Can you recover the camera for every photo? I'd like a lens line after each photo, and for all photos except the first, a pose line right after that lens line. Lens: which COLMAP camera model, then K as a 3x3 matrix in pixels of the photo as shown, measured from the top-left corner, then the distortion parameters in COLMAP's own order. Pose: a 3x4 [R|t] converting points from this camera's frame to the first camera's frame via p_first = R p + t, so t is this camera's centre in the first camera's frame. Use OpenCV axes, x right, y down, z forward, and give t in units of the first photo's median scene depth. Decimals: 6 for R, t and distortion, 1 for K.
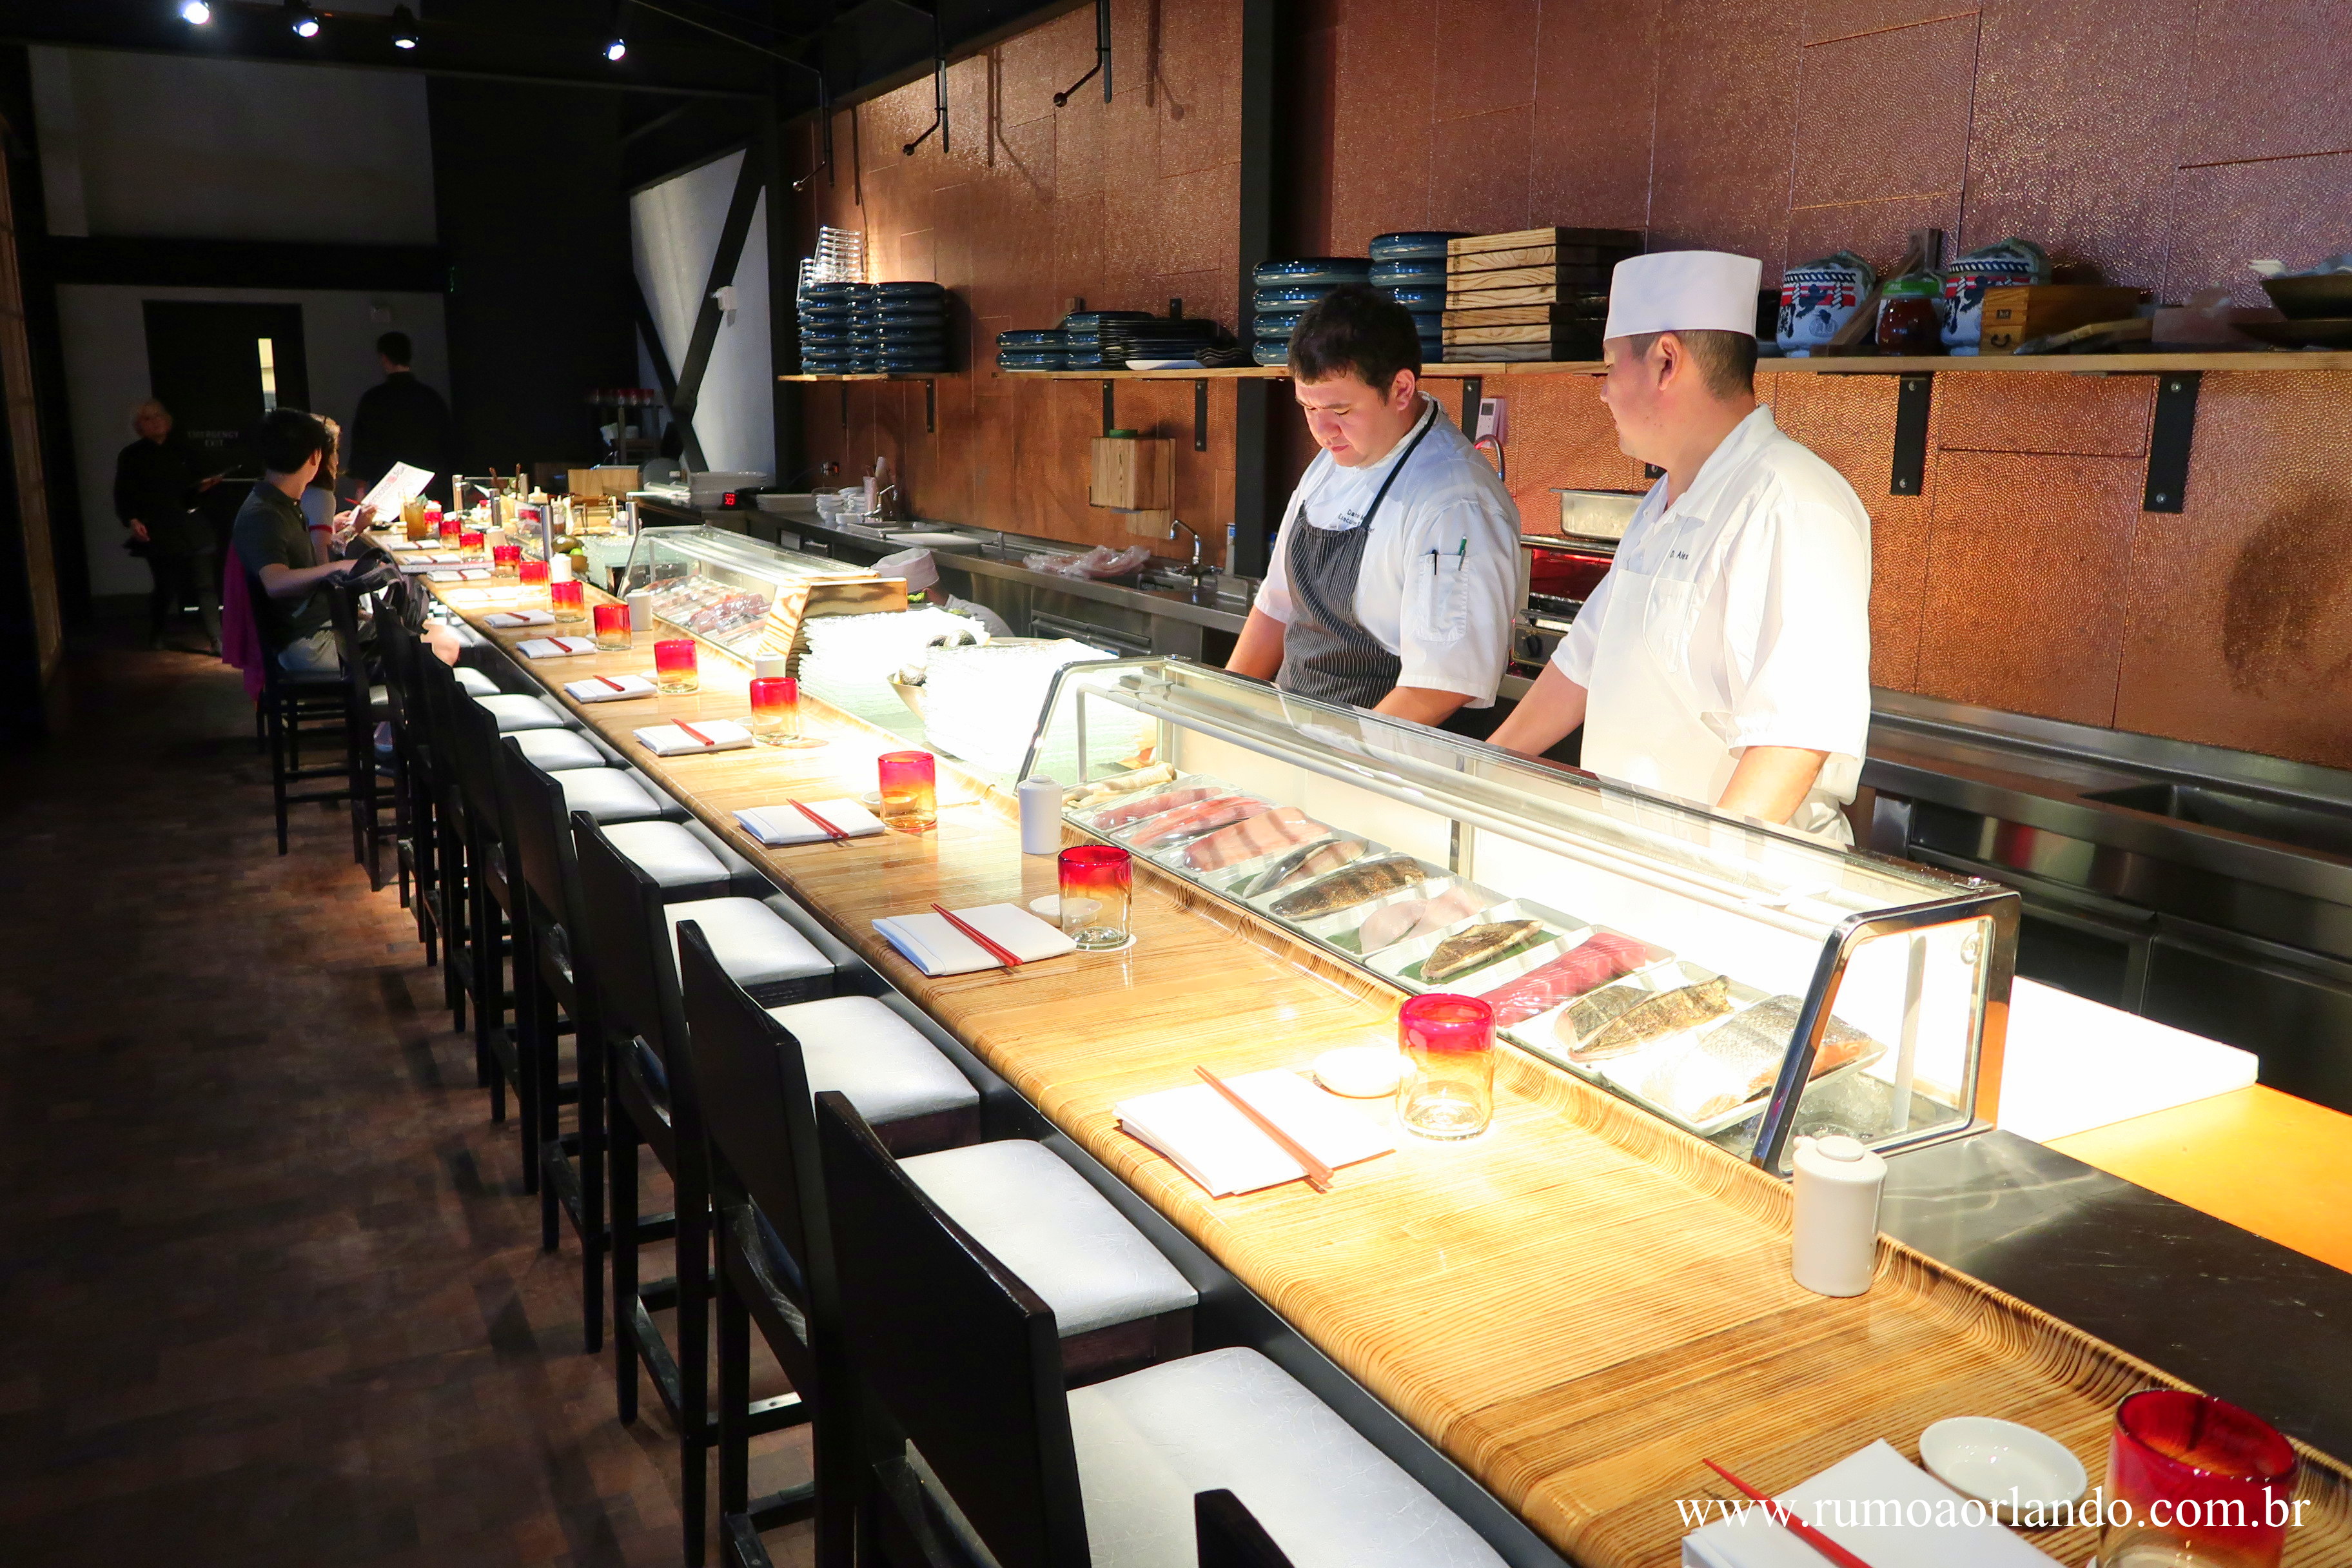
lens RADIAL K [[1739.5, 0, 1176.0], [0, 1739.5, 784.0], [0, 0, 1]] dist [-0.054160, 0.004178]
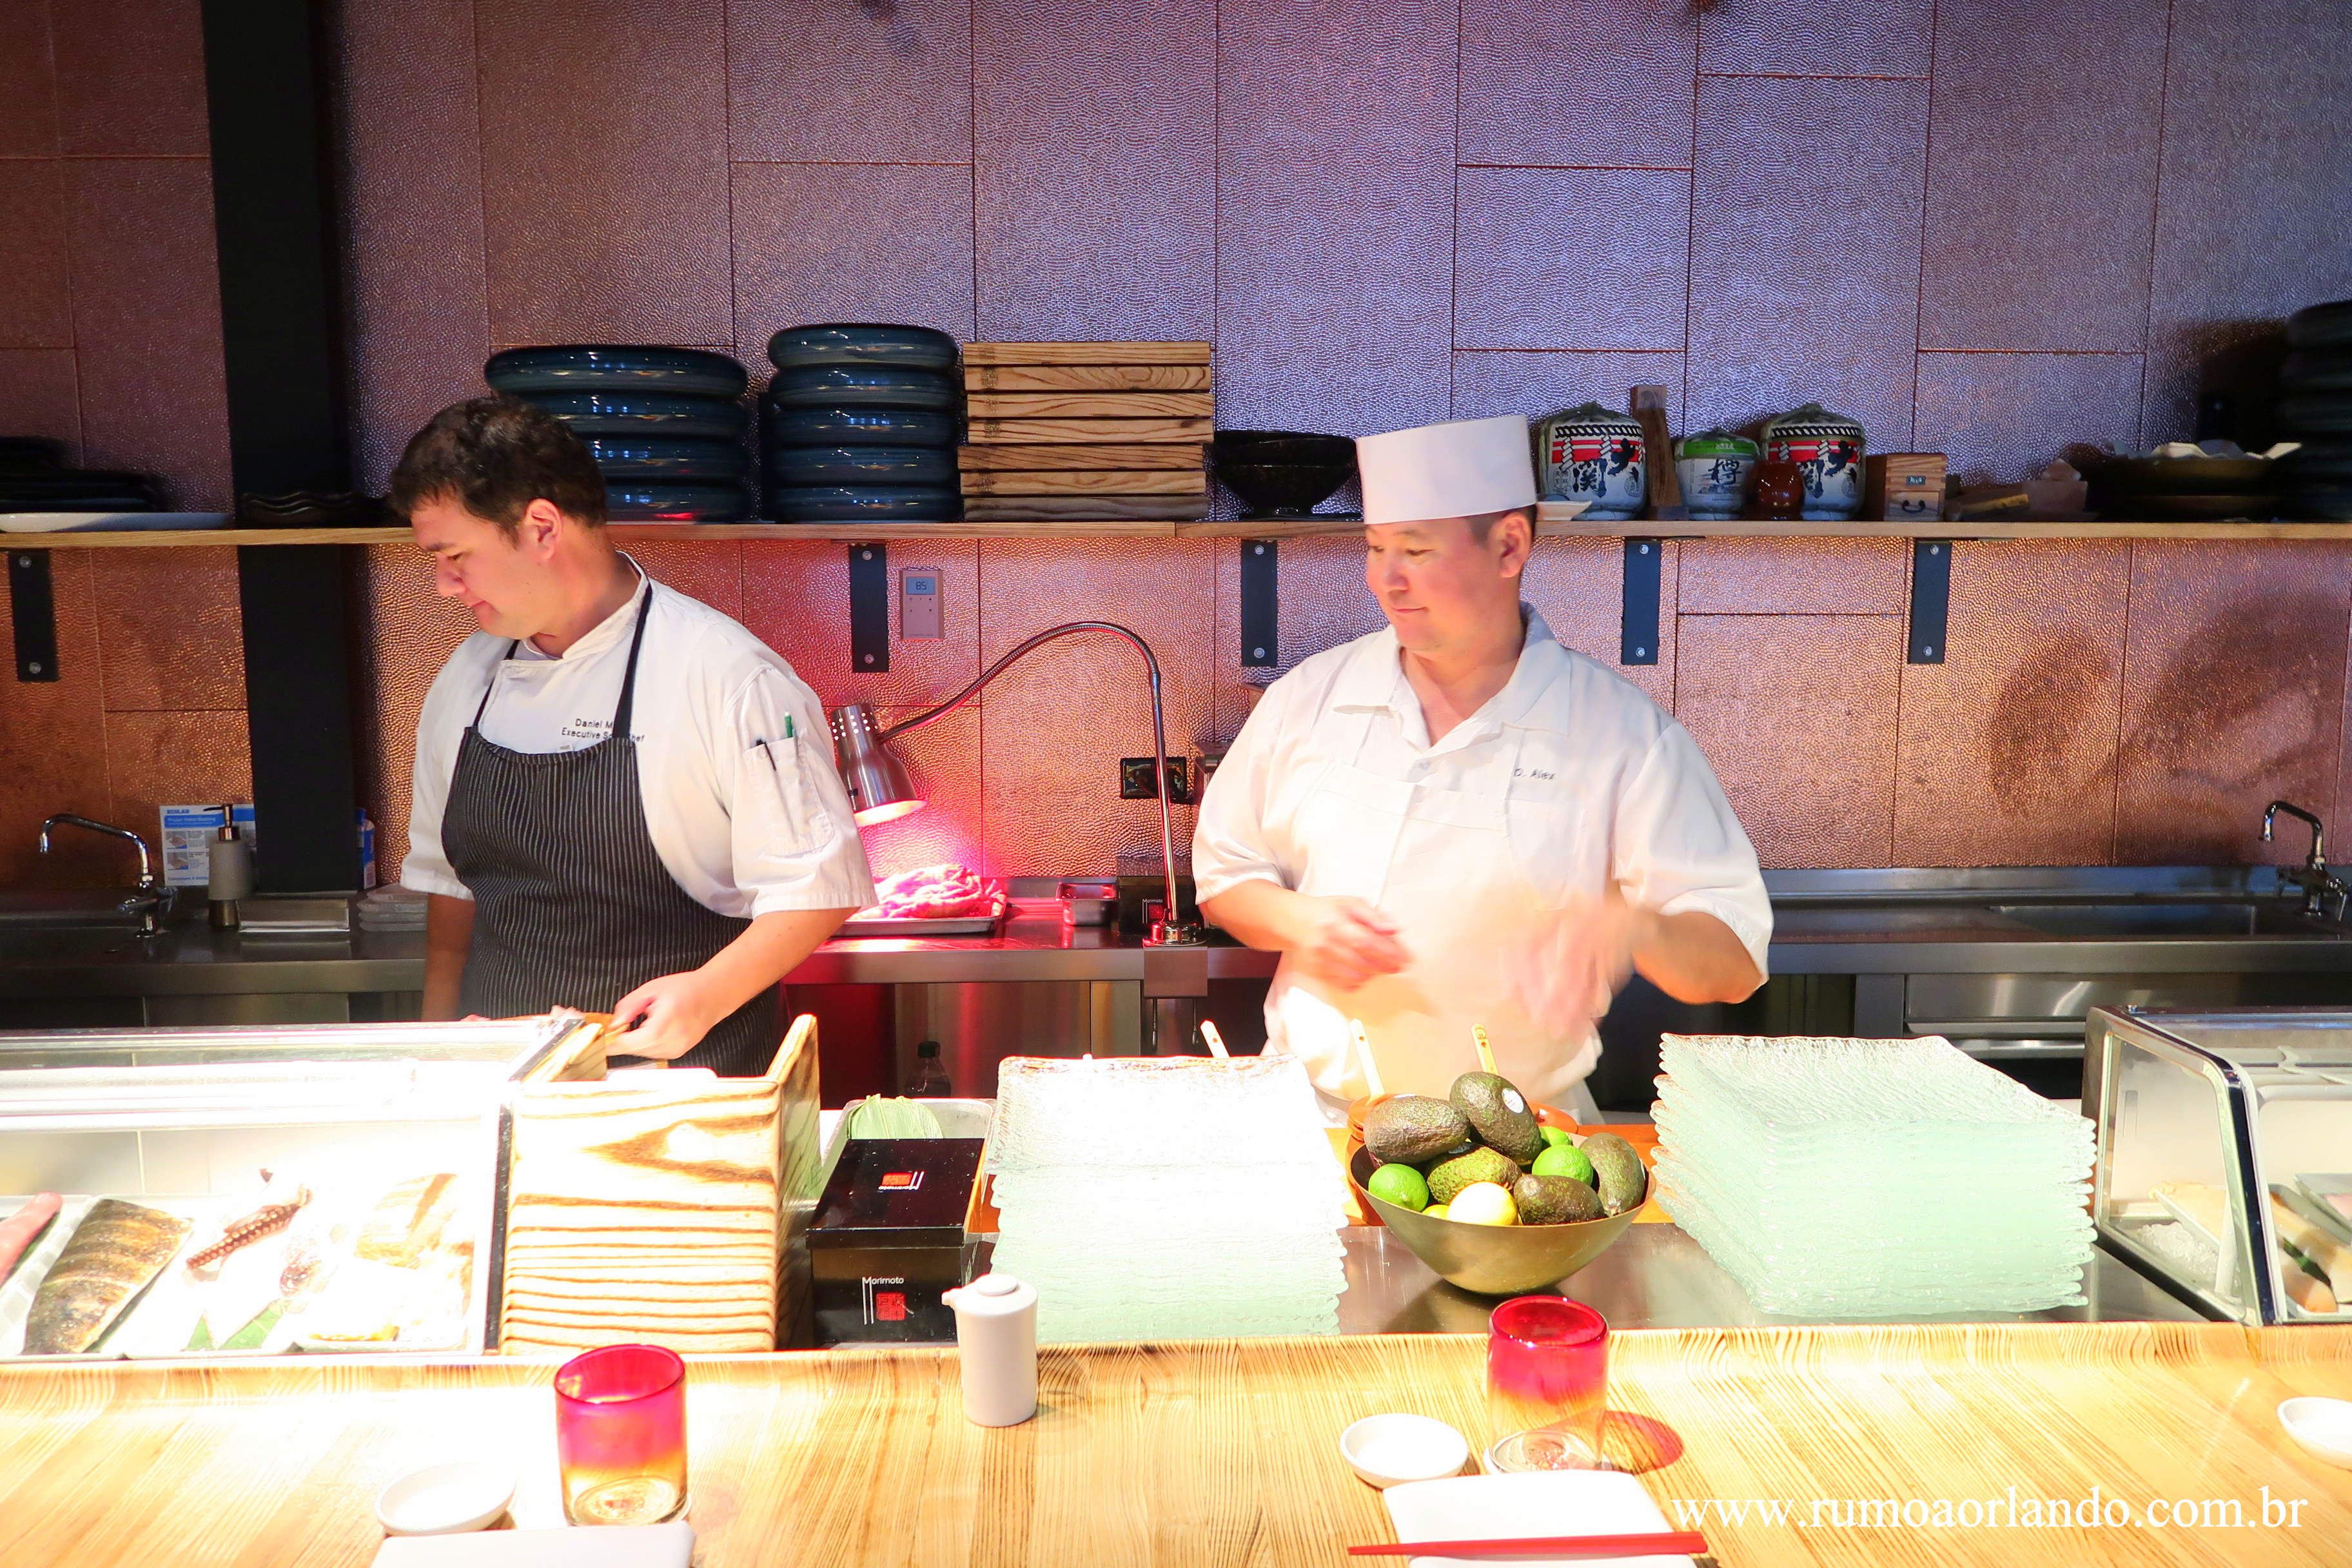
lens RADIAL K [[1739.5, 0, 1176.0], [0, 1739.5, 784.0], [0, 0, 1]] dist [-0.054160, 0.004178]
pose [[0.447766, -0.118190, 0.886305, -0.539660], [0.201650, 0.979038, 0.028681, -0.186955], [-0.871116, 0.165881, 0.462213, 0.811985]]
